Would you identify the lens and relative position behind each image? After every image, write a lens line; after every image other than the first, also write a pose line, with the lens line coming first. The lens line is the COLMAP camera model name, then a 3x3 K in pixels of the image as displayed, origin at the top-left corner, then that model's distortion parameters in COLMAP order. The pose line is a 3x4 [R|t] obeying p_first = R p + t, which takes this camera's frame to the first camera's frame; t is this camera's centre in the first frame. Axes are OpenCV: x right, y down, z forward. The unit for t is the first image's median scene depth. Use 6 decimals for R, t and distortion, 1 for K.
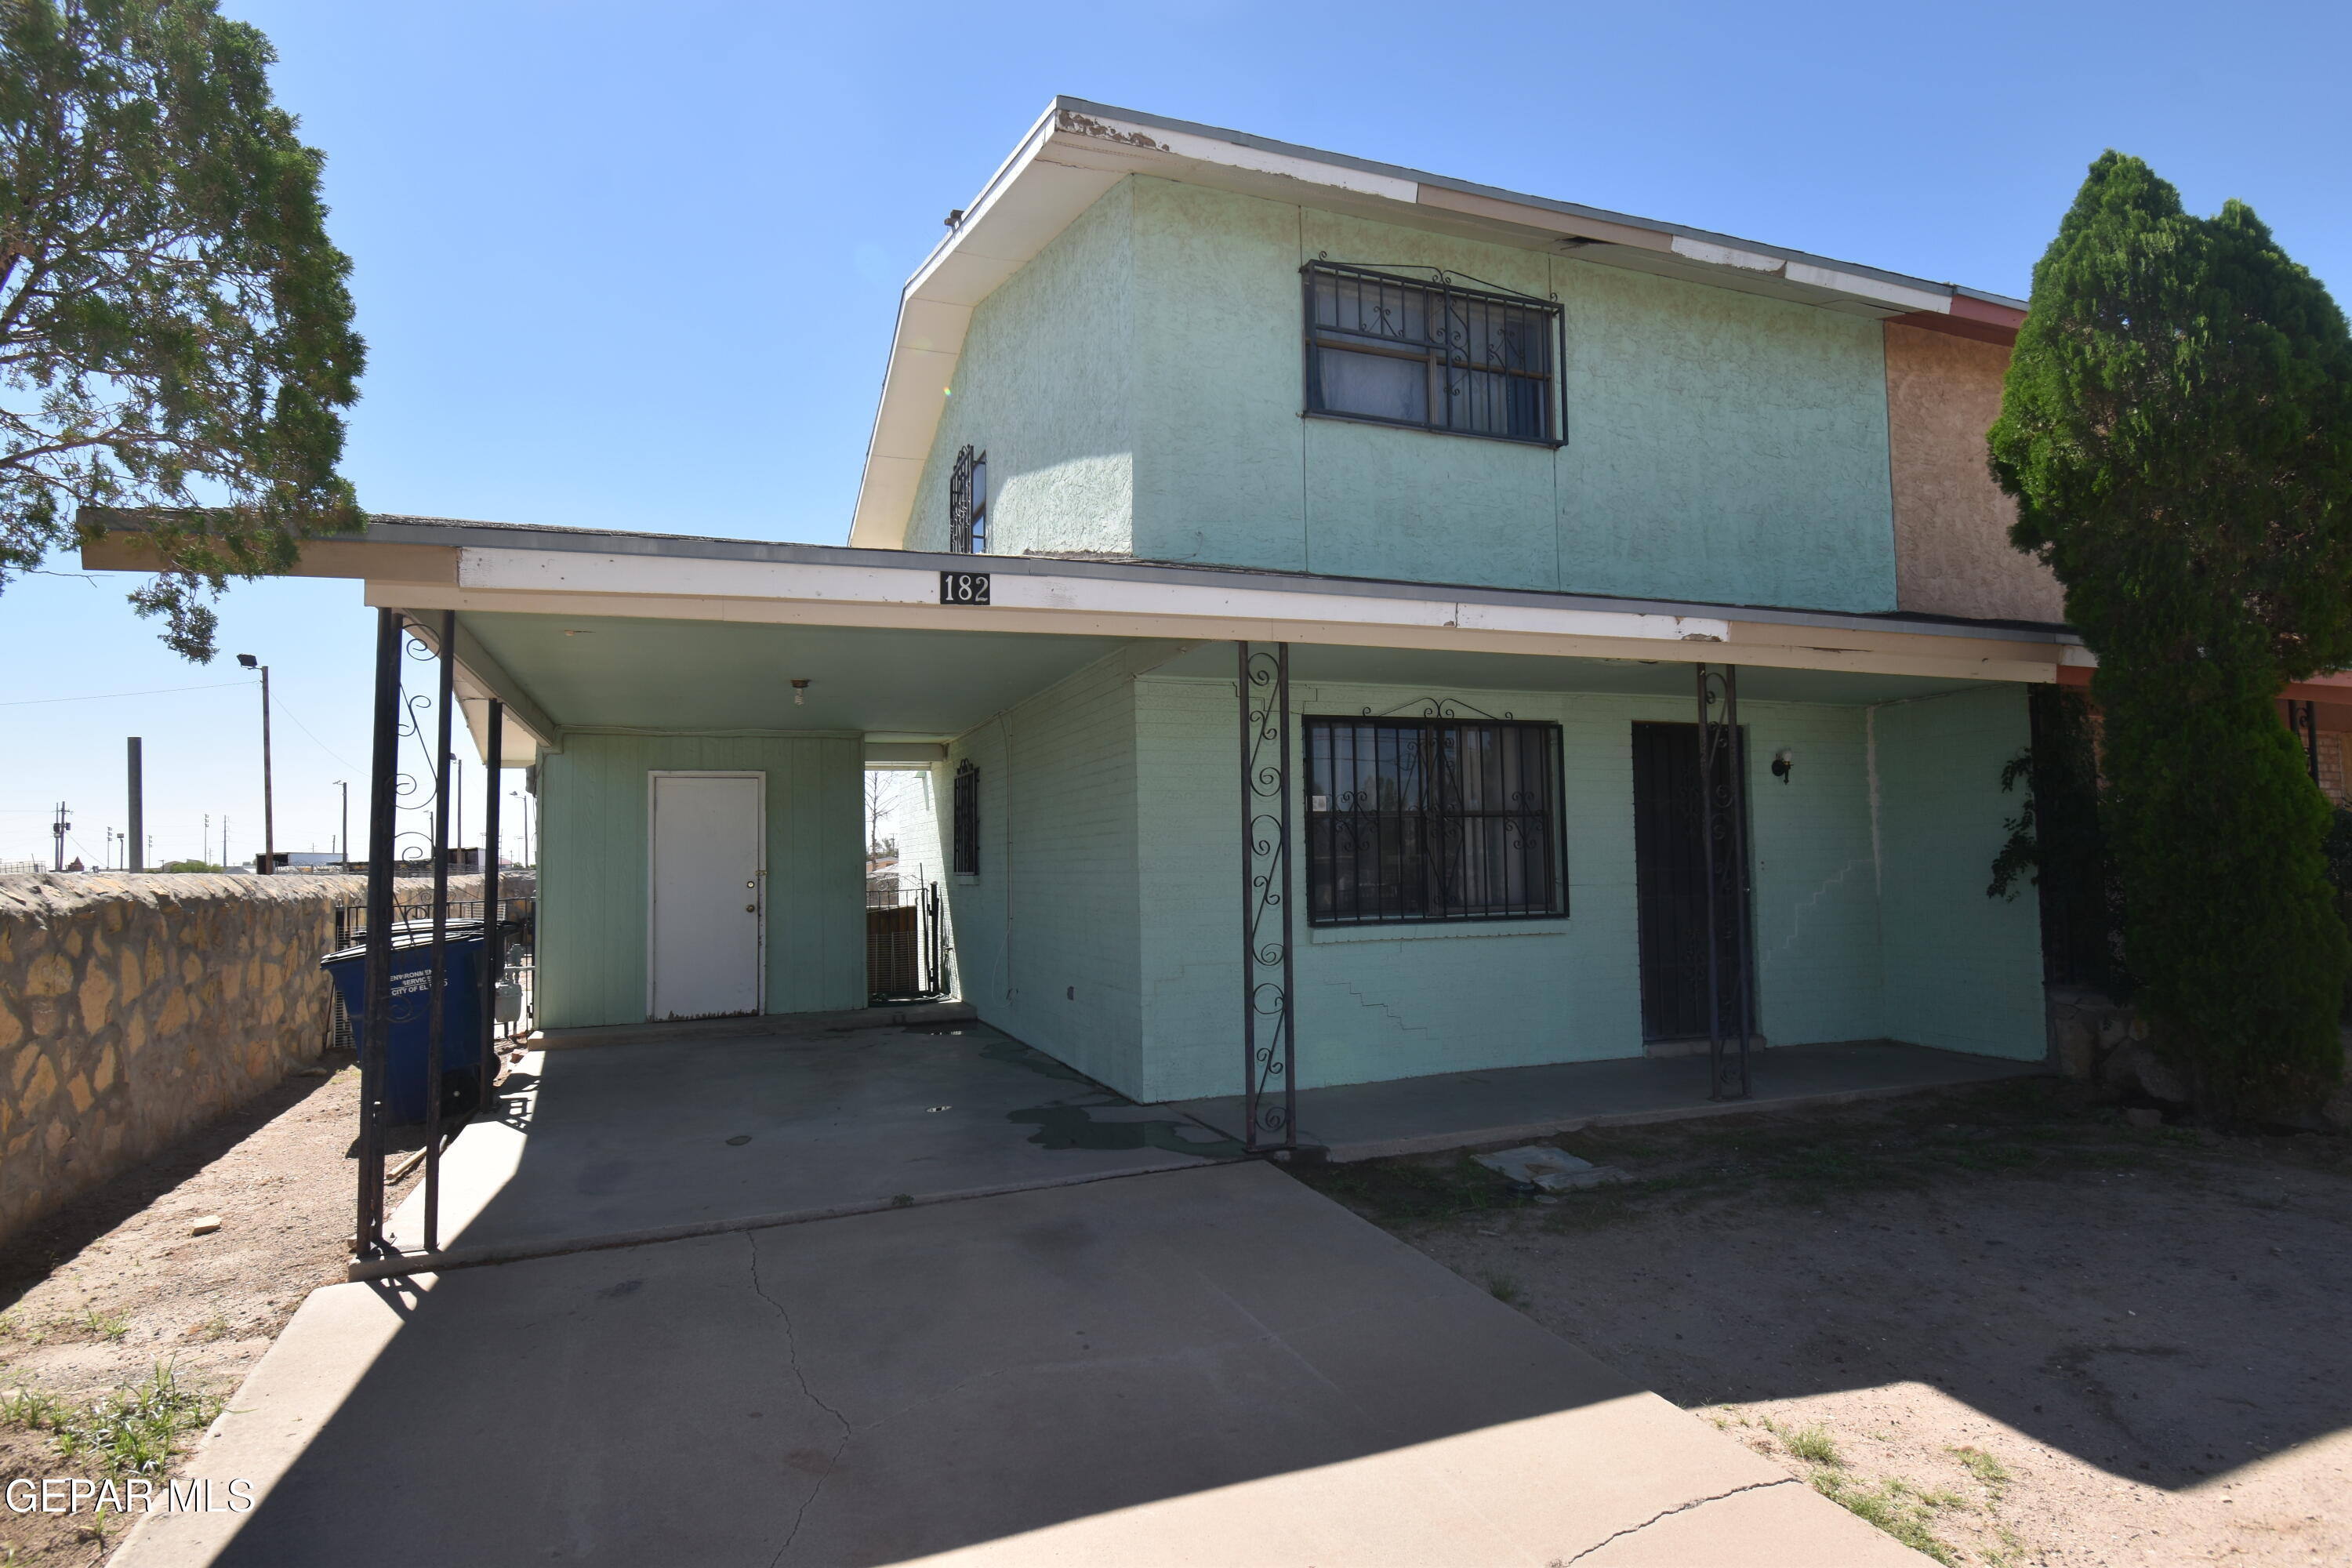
lens RADIAL K [[1260.1, 0, 1180.4], [0, 1260.1, 797.1], [0, 0, 1]] dist [0.015717, -0.027254]
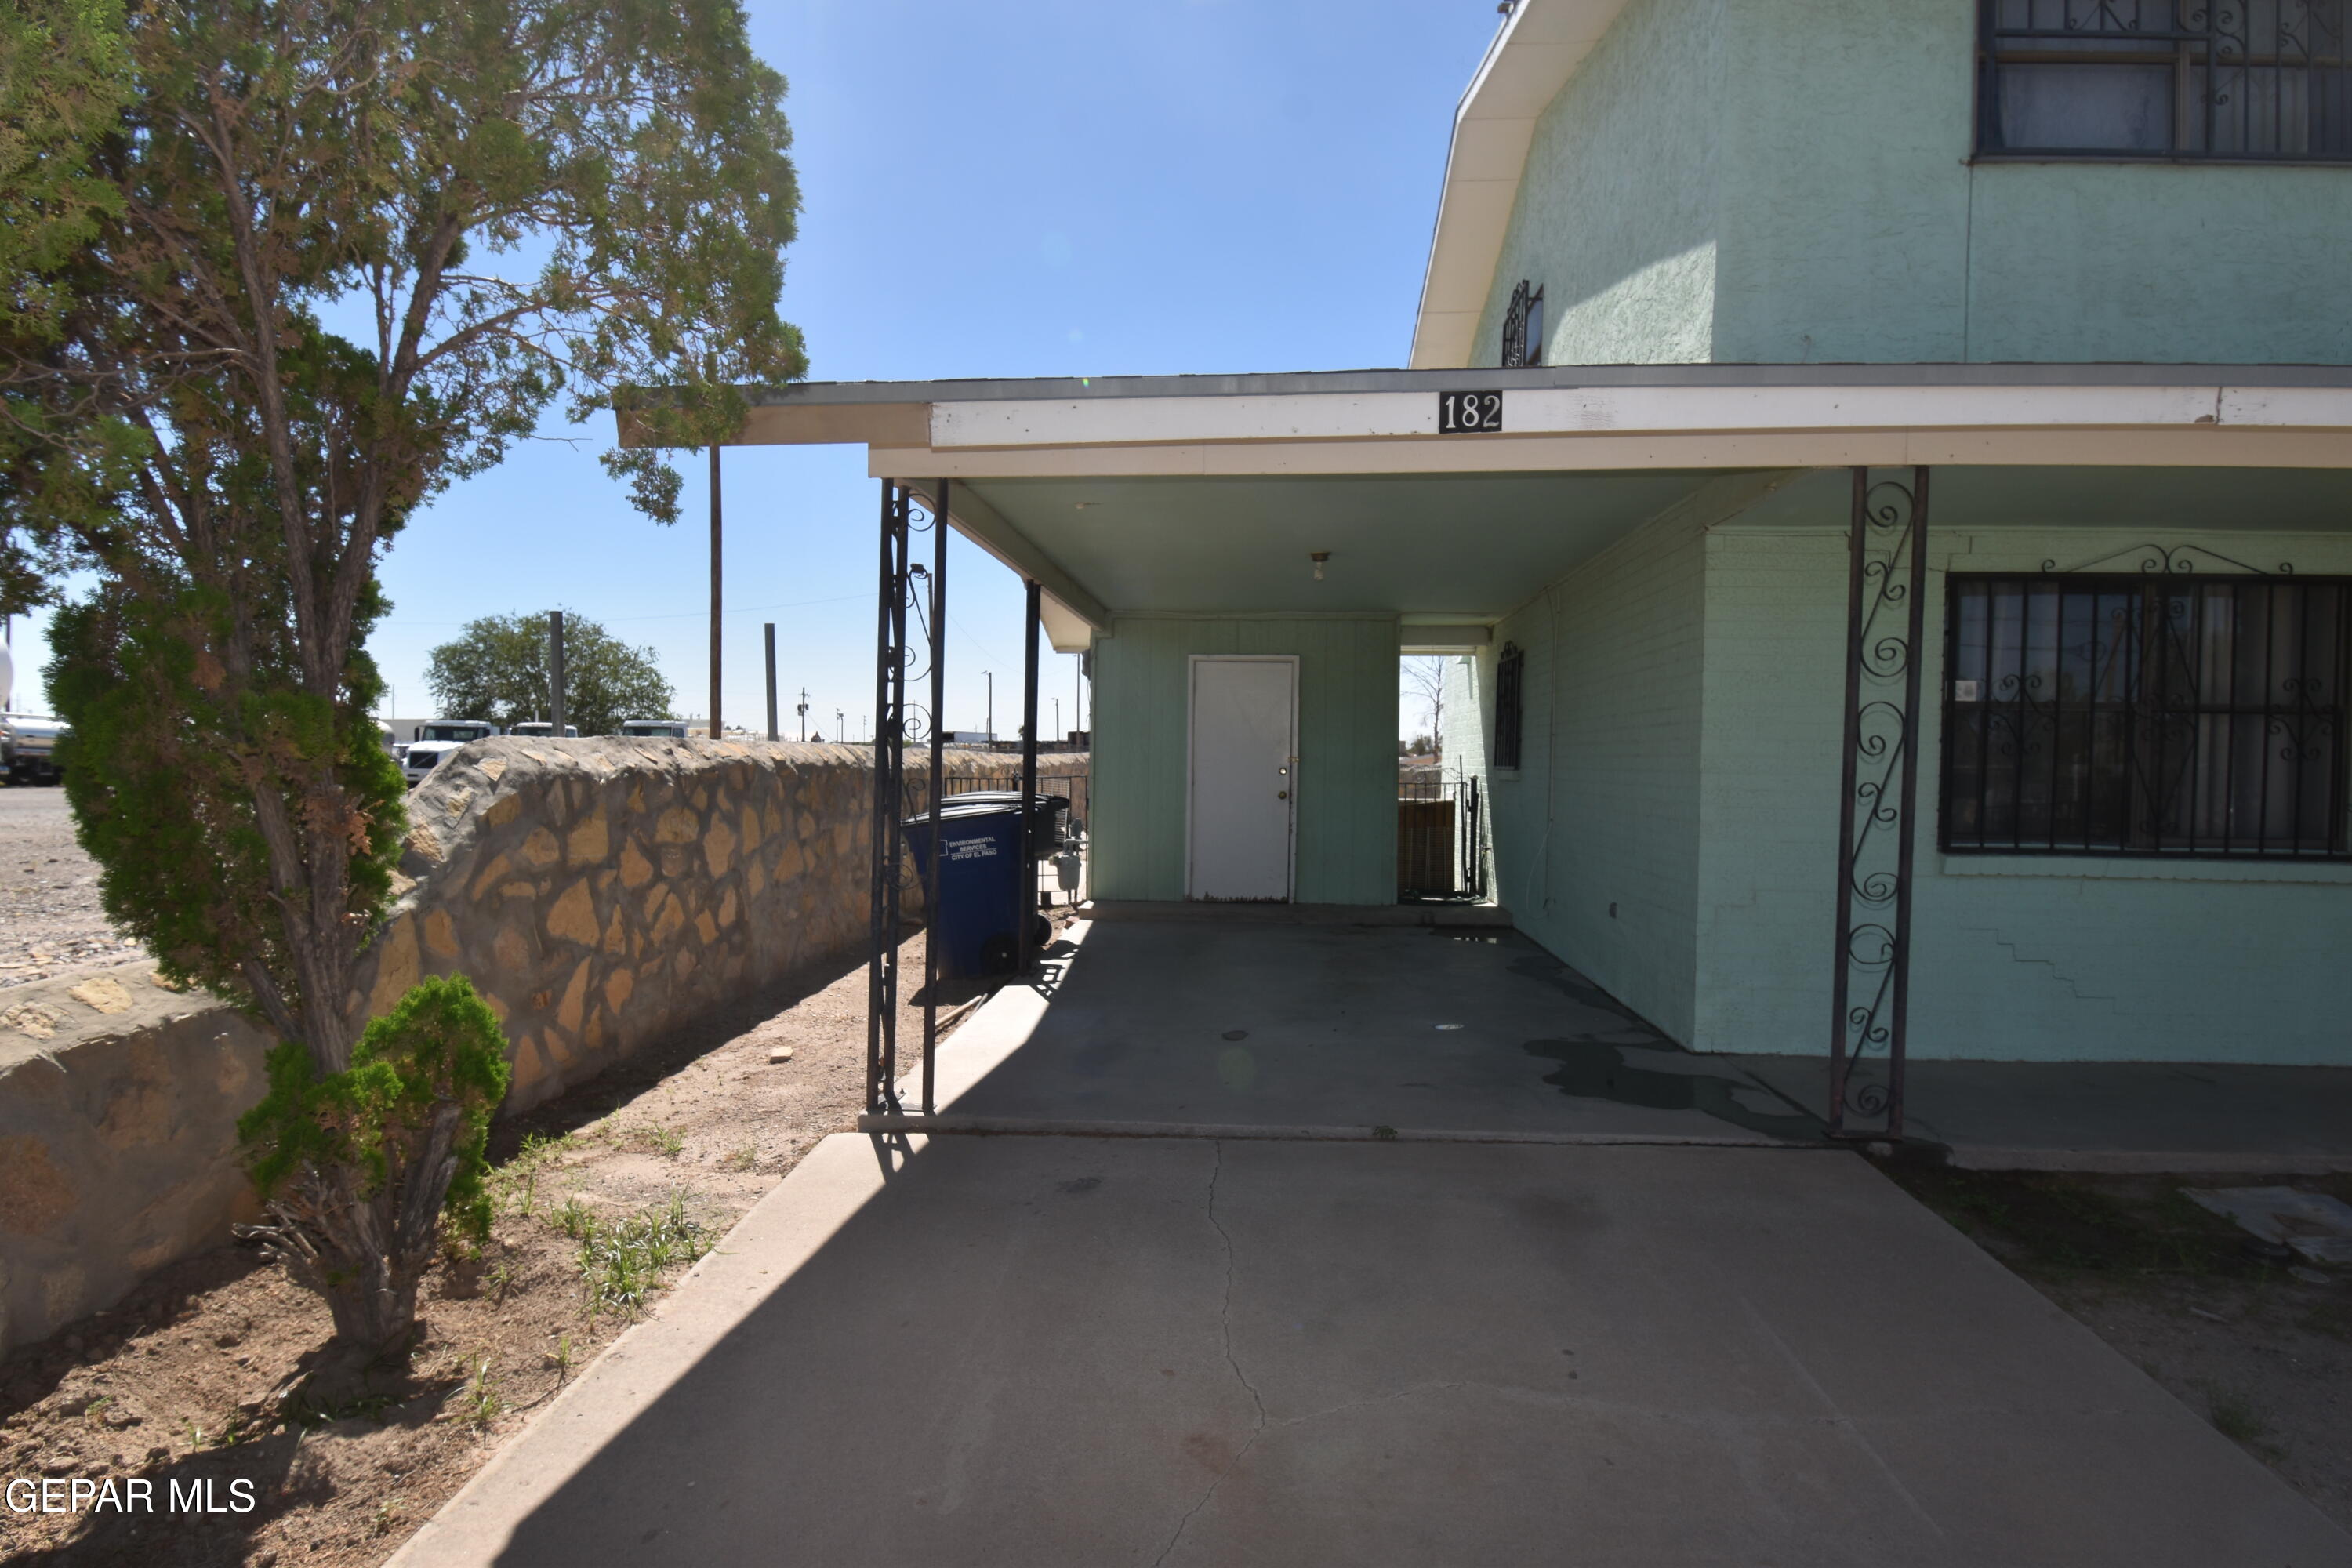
lens RADIAL K [[1260.1, 0, 1180.4], [0, 1260.1, 797.1], [0, 0, 1]] dist [0.015717, -0.027254]
pose [[0.902942, 0.046112, -0.427282, 0.013118], [-0.010094, 0.996228, 0.086181, 0.008979], [0.429645, -0.073503, 0.900001, 0.125723]]
